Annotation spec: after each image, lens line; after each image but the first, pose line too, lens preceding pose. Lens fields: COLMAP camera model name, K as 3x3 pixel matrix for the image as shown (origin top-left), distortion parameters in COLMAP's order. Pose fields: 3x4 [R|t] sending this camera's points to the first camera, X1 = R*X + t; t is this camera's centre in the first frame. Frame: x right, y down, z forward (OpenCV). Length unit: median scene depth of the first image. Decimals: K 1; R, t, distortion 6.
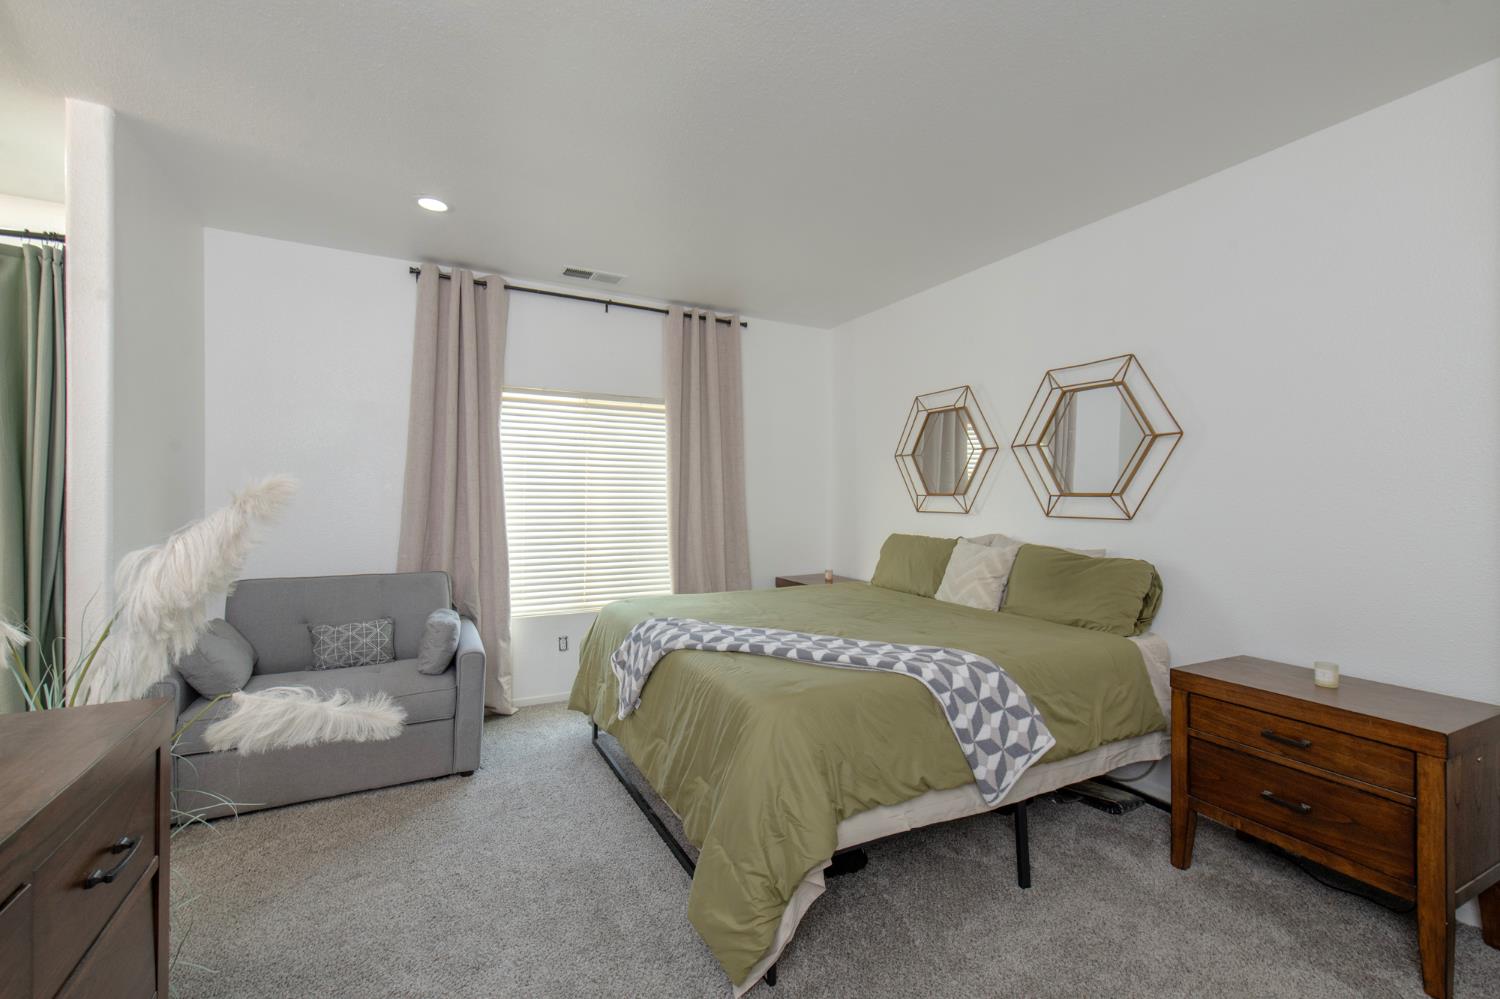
lens RADIAL K [[637.5, 0, 738.2], [0, 637.5, 497.8], [0, 0, 1]] dist [-0.006558, -0.001546]
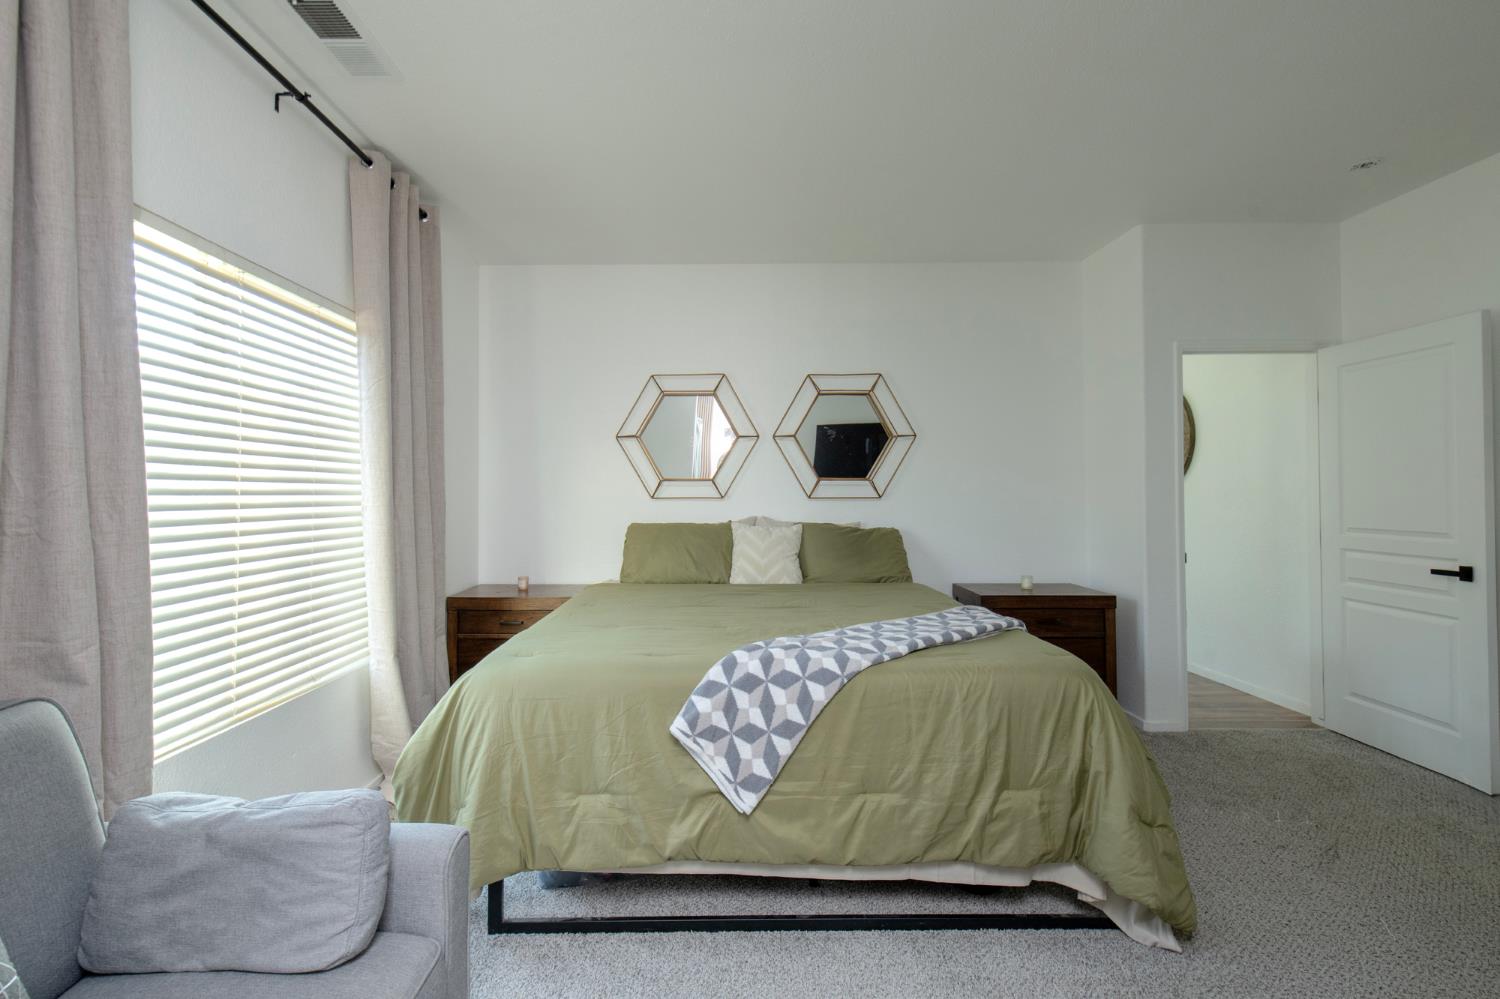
lens RADIAL K [[637.5, 0, 738.3], [0, 637.5, 497.9], [0, 0, 1]] dist [-0.006558, -0.001546]
pose [[0.458253, -0.010806, 0.888756, -0.618936], [0.009519, 0.999928, 0.007250, 0.018985], [-0.888771, 0.005138, 0.458323, 0.578276]]
